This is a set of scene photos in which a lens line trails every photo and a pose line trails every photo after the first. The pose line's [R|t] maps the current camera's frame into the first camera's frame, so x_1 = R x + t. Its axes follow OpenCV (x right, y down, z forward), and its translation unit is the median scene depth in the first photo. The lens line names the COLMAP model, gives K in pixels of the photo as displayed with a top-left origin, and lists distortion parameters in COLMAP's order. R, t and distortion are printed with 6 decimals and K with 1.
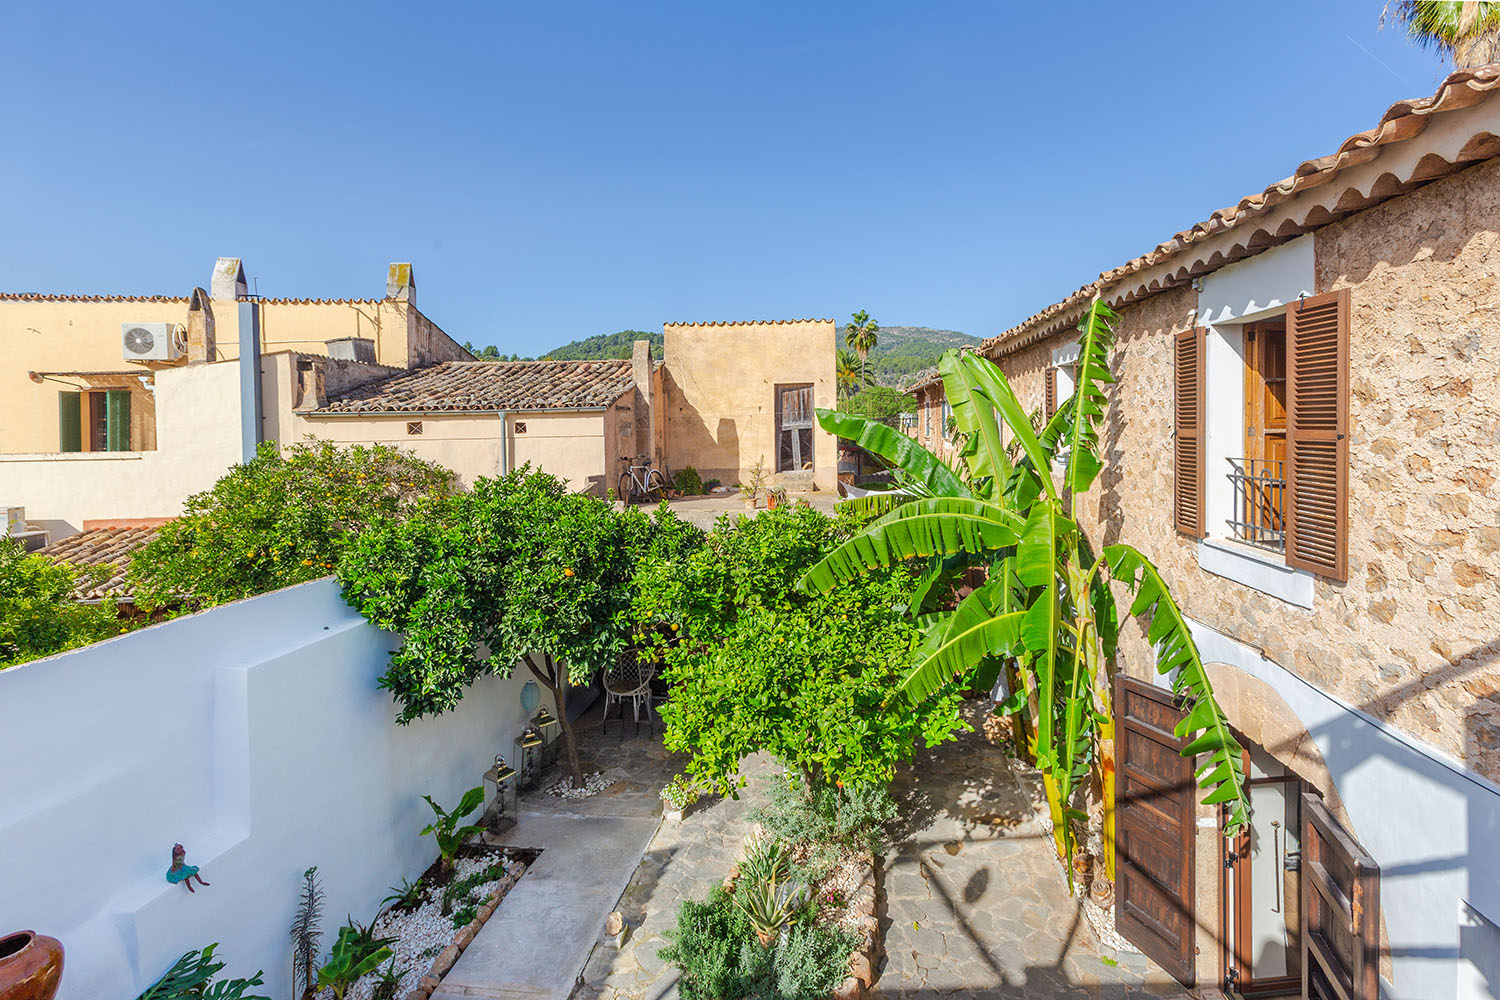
lens RADIAL K [[661.0, 0, 751.0], [0, 661.0, 431.2], [0, 0, 1]] dist [0.000062, -0.000287]
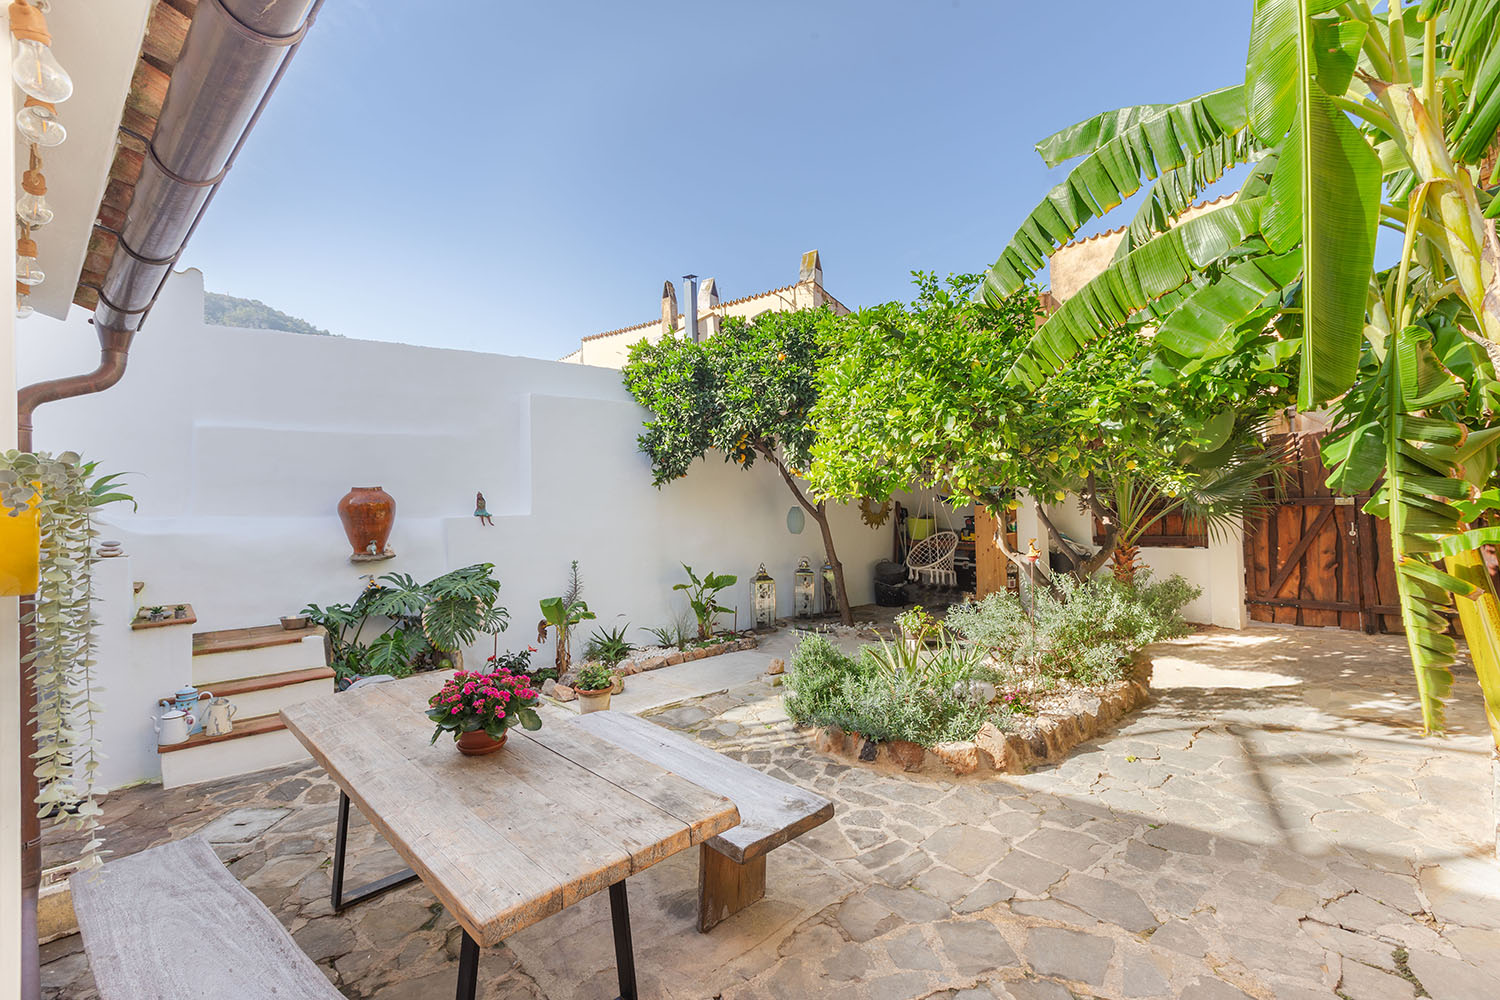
lens RADIAL K [[647.3, 0, 790.2], [0, 647.3, 498.5], [0, 0, 1]] dist [-0.001854, -0.000122]
pose [[0.752357, -0.026060, -0.658240, 0.240963], [0.001698, 0.999291, -0.037622, 0.291585], [0.658753, 0.027188, 0.751868, 0.161364]]
